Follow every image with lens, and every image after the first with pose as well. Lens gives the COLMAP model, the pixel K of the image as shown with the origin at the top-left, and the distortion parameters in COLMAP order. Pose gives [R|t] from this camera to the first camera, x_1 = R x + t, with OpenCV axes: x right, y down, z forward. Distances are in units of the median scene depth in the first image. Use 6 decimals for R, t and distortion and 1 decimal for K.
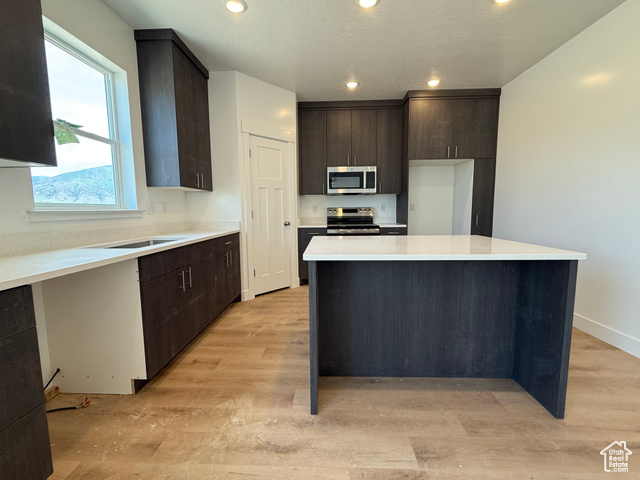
lens RADIAL K [[276.2, 0, 320.0], [0, 276.2, 240.0], [0, 0, 1]] dist [-0.000665, -0.000137]
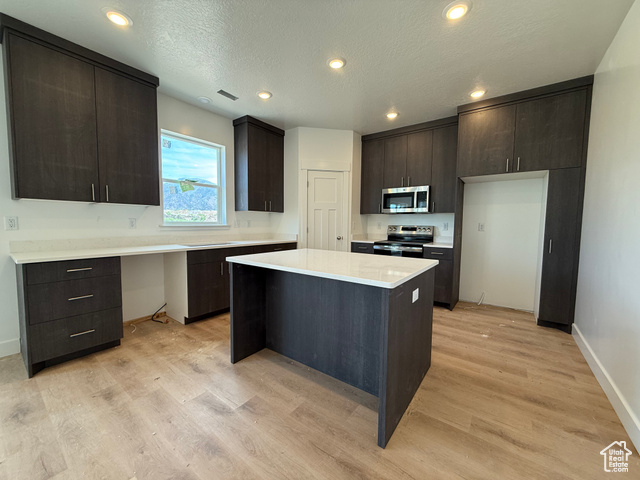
lens RADIAL K [[254.2, 0, 320.0], [0, 254.2, 240.0], [0, 0, 1]] dist [0.000309, -0.000043]
pose [[0.823214, 0.057167, -0.564845, 0.573744], [-0.081114, 0.996554, -0.017358, -0.030907], [0.561906, 0.060106, 0.825014, 0.037021]]
